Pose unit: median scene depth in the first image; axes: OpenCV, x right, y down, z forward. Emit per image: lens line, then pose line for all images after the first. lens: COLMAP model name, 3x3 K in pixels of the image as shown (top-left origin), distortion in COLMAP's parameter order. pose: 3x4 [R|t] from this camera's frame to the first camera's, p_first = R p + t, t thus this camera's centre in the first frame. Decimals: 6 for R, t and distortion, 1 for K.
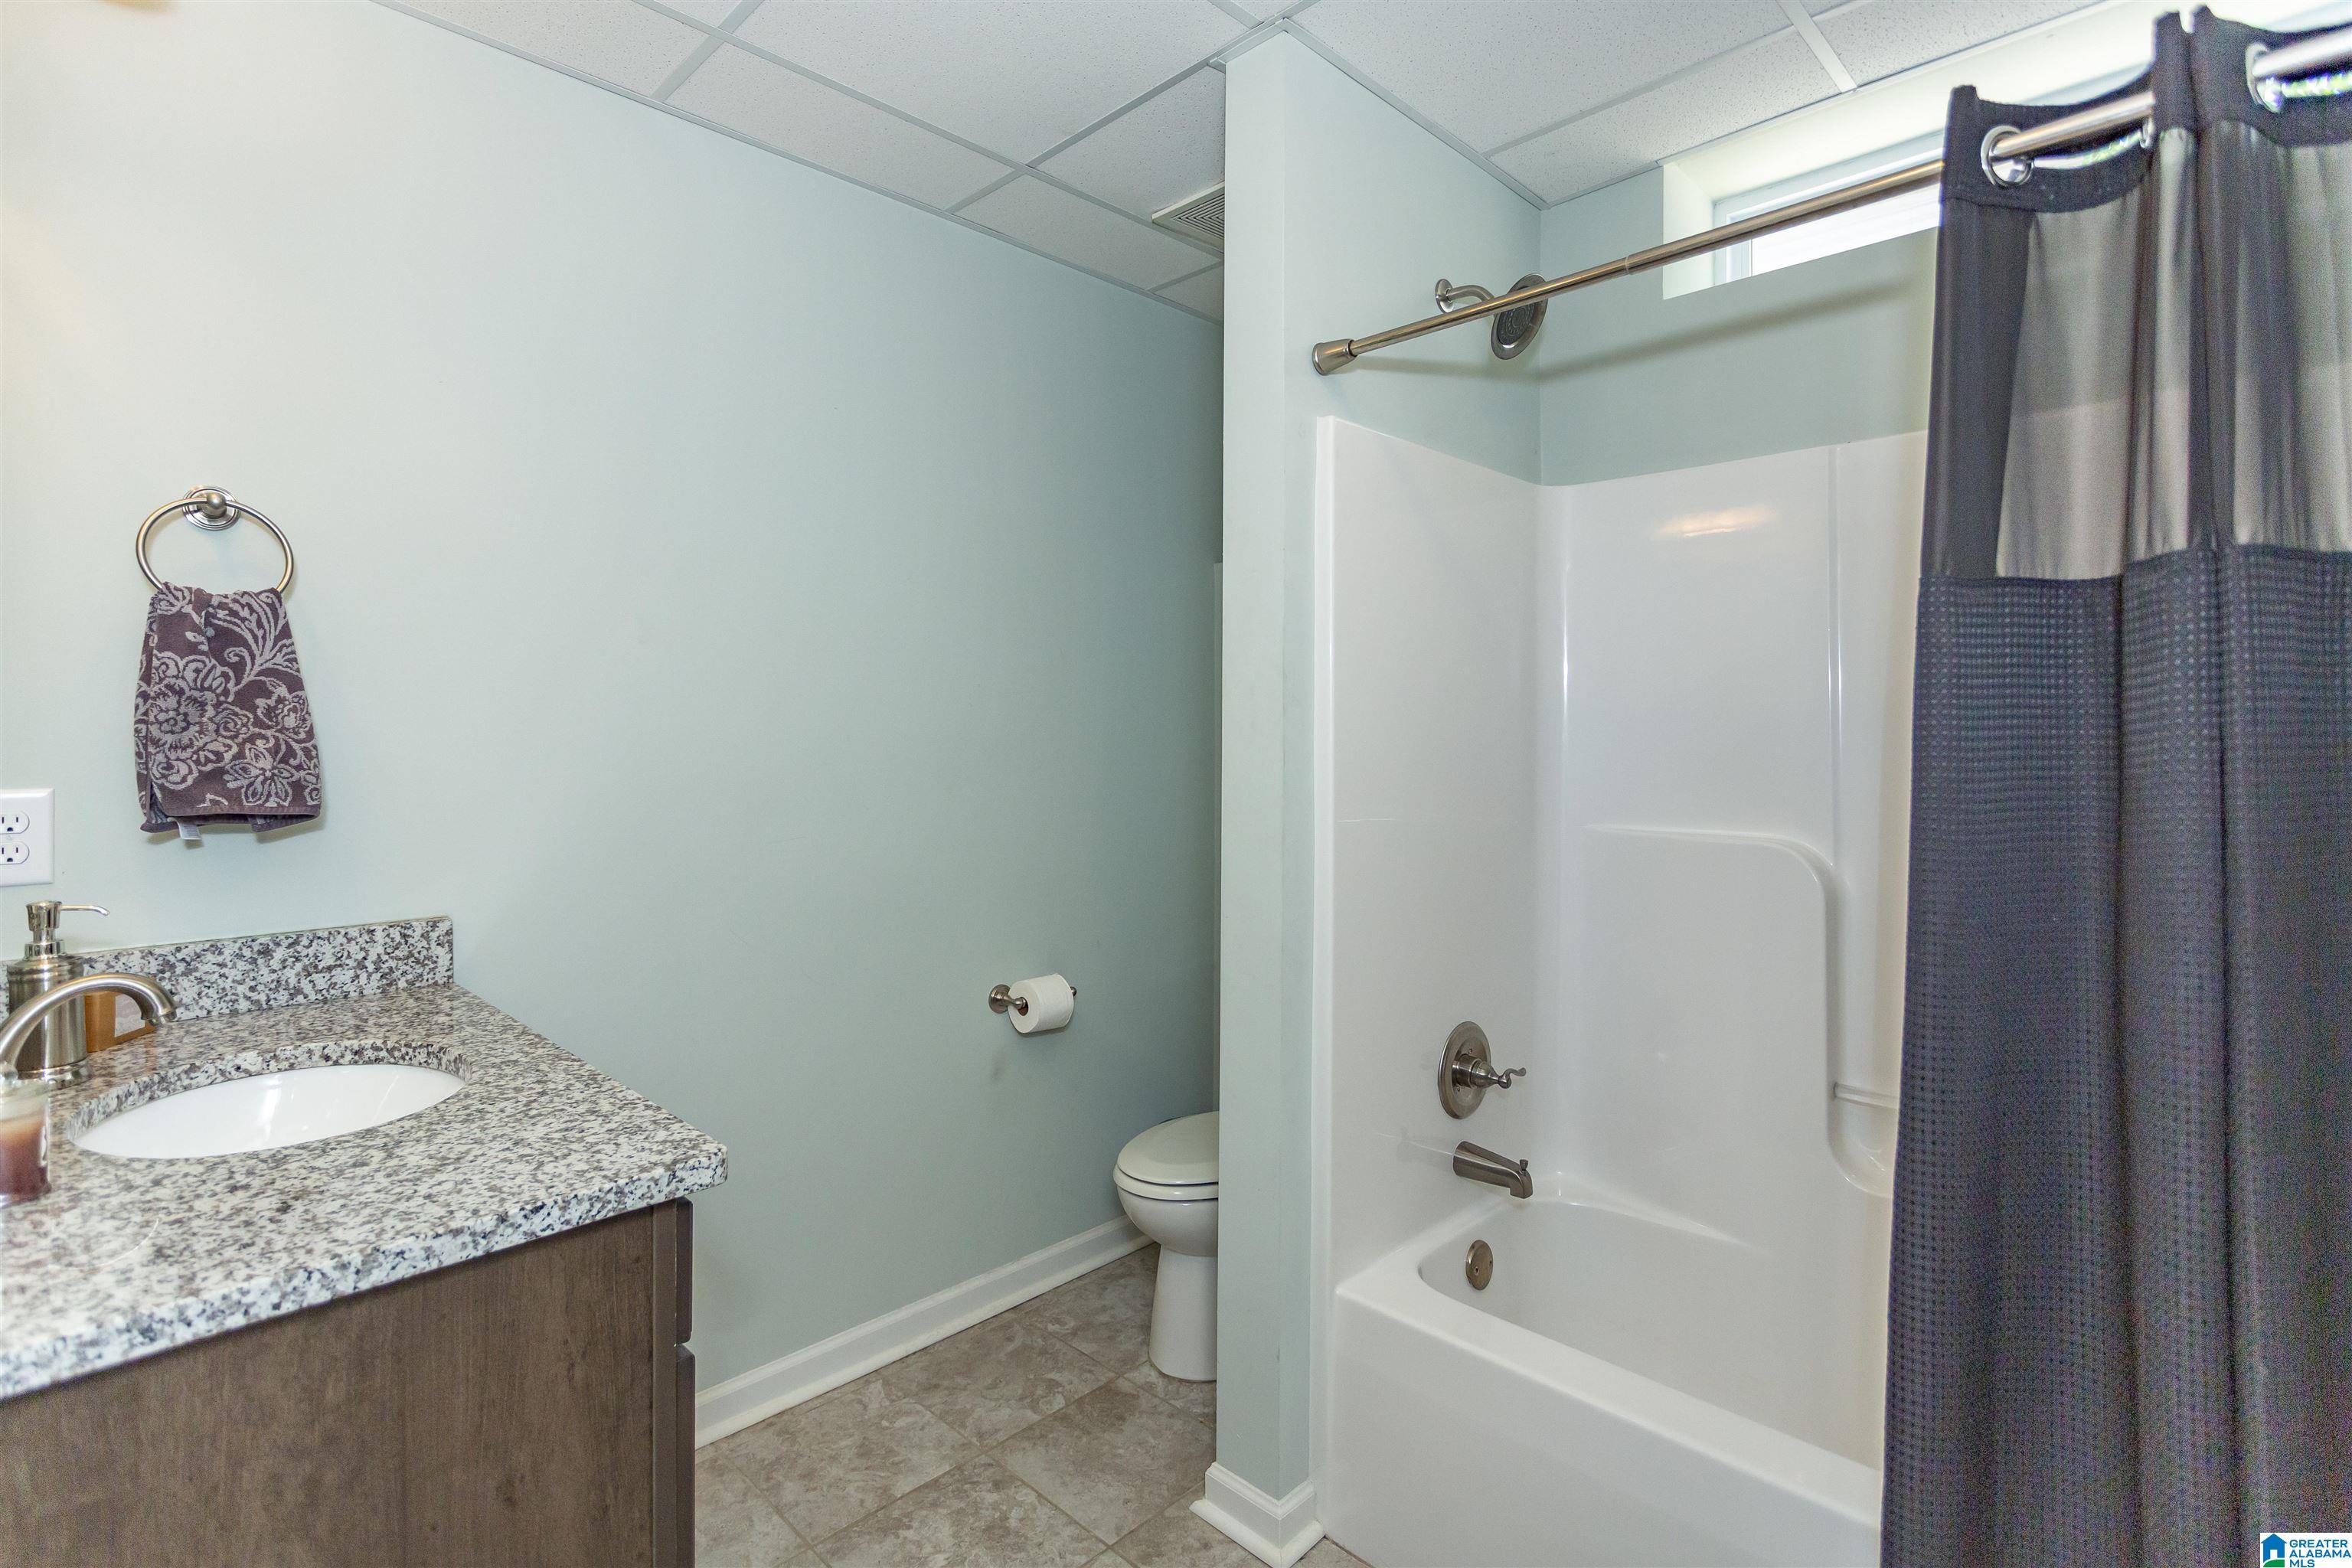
lens RADIAL K [[1119.0, 0, 1191.0], [0, 1119.0, 738.9], [0, 0, 1]] dist [0.003097, 0.001828]
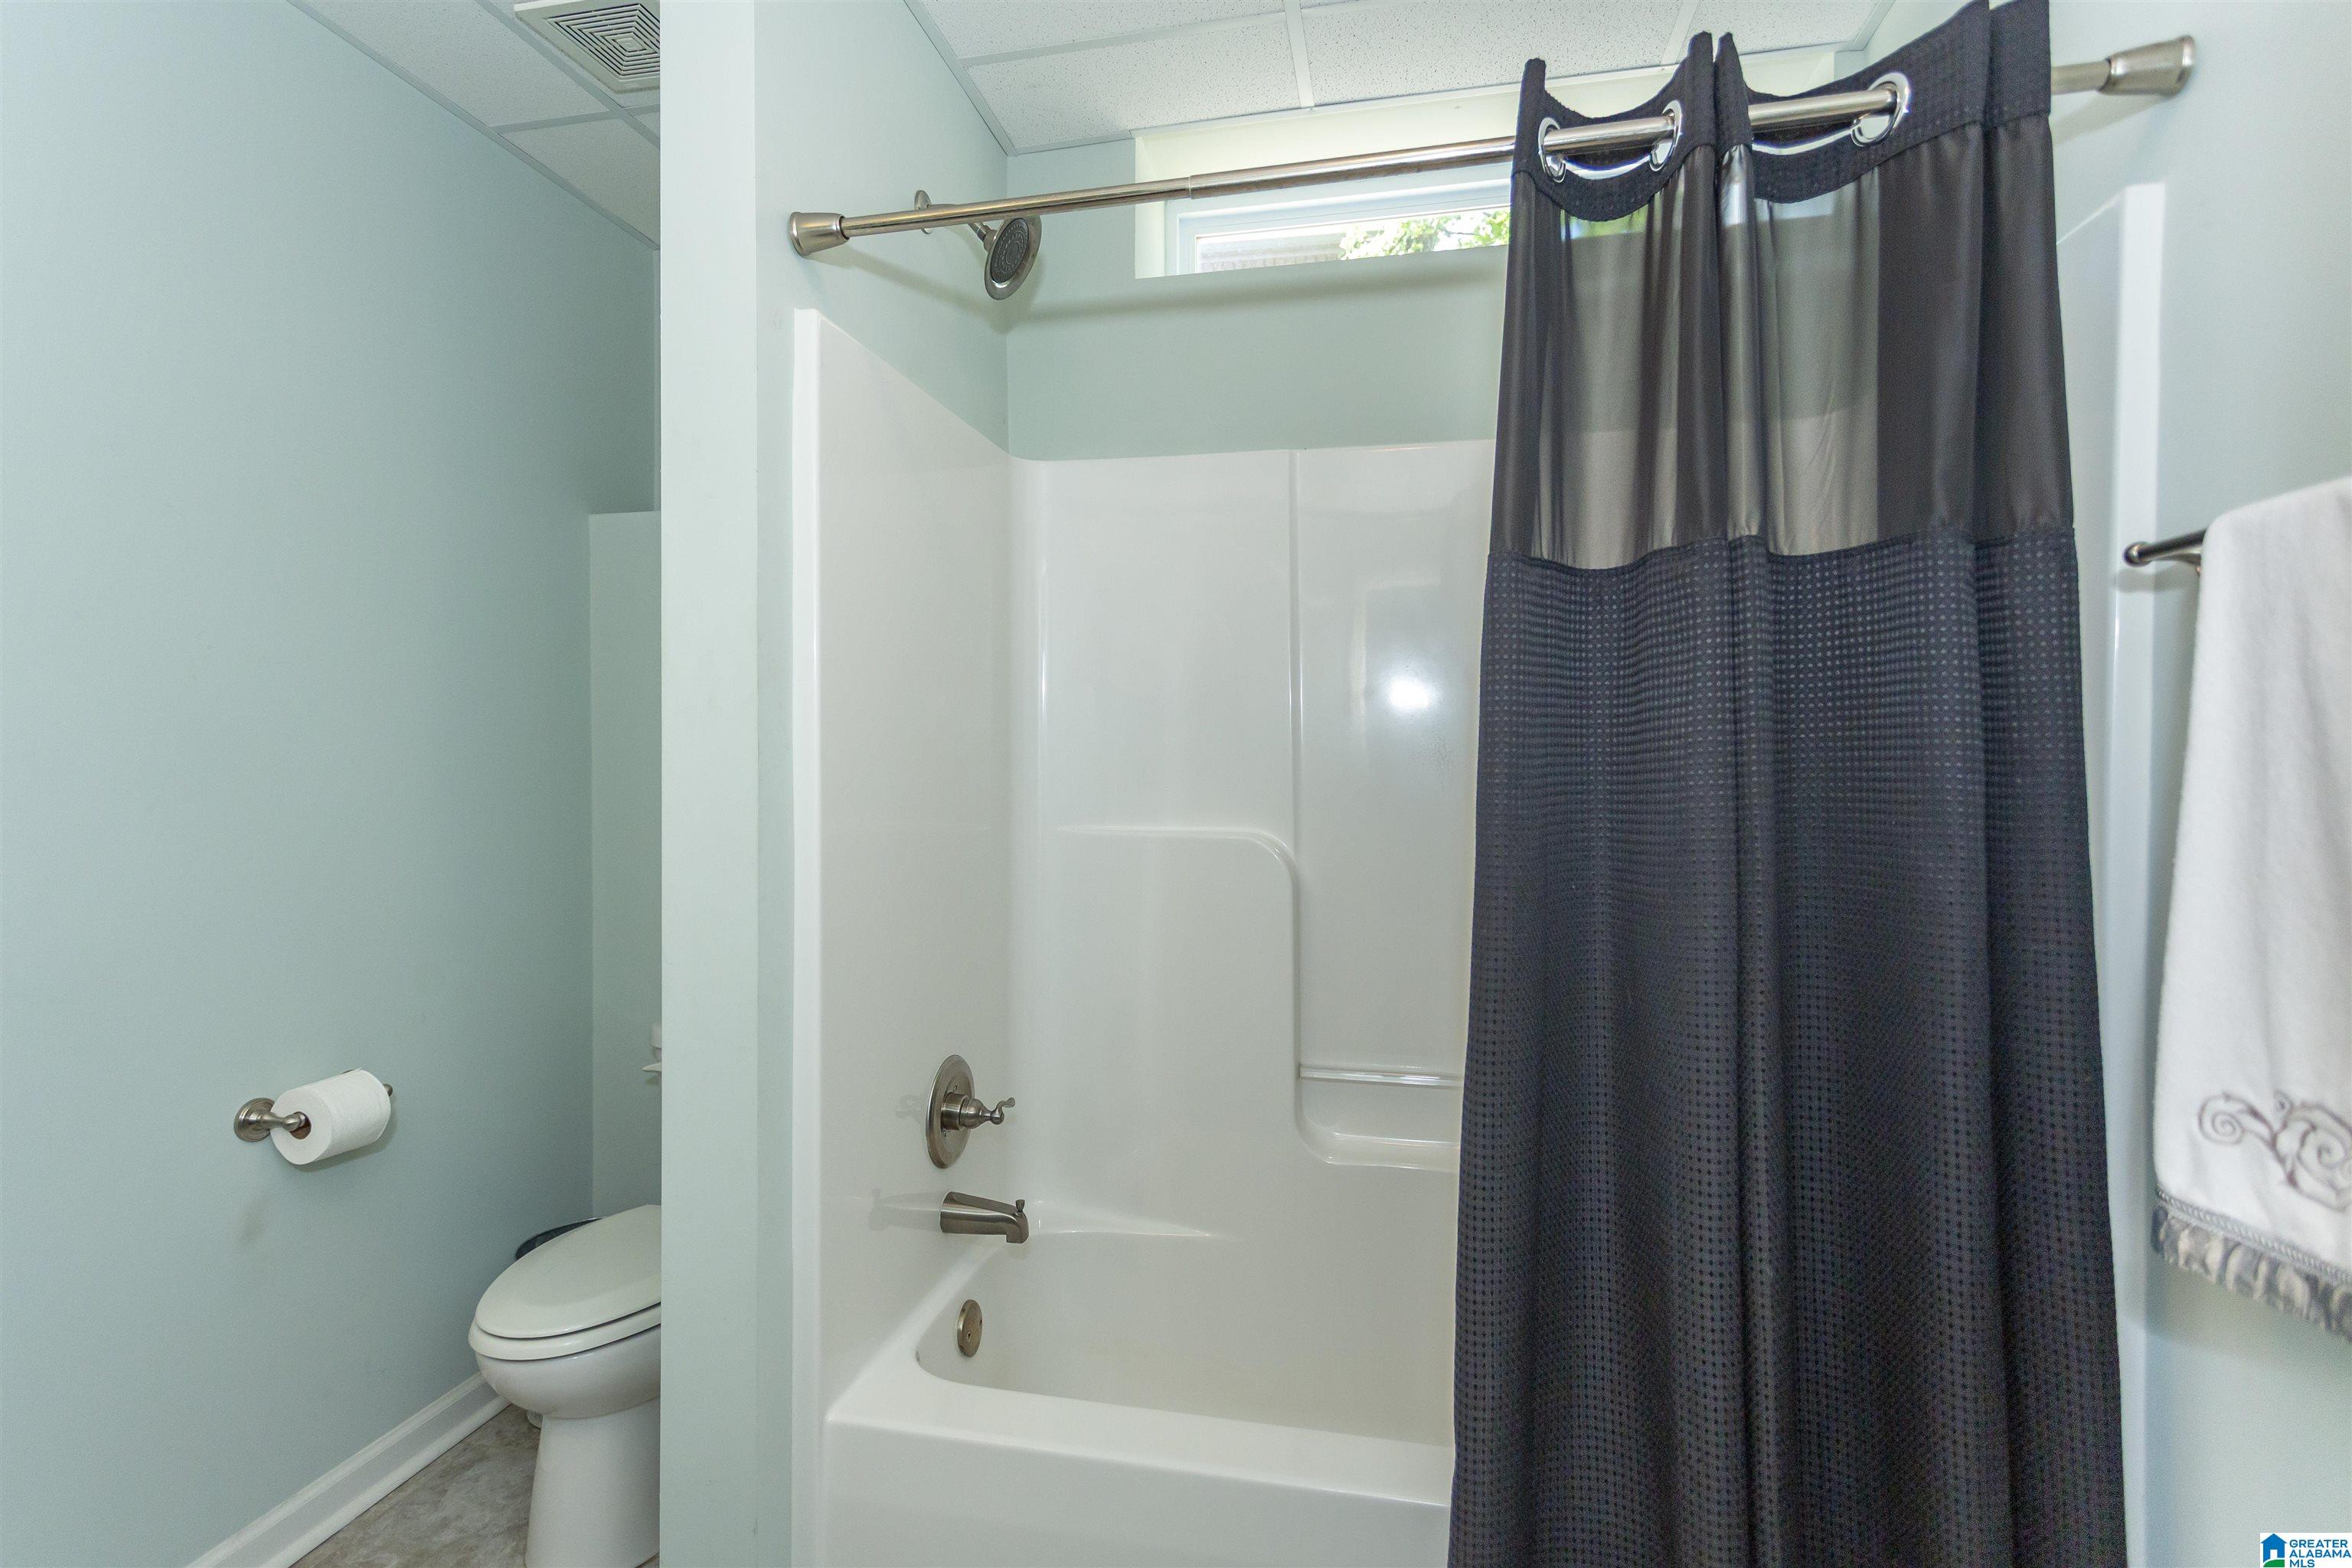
lens RADIAL K [[1119.0, 0, 1165.8], [0, 1119.0, 774.6], [0, 0, 1]] dist [0.003097, 0.001828]
pose [[0.850840, -0.010824, 0.525314, -0.068704], [0.004068, 0.999894, 0.014013, 0.022293], [-0.525409, -0.009786, 0.850793, 0.173114]]
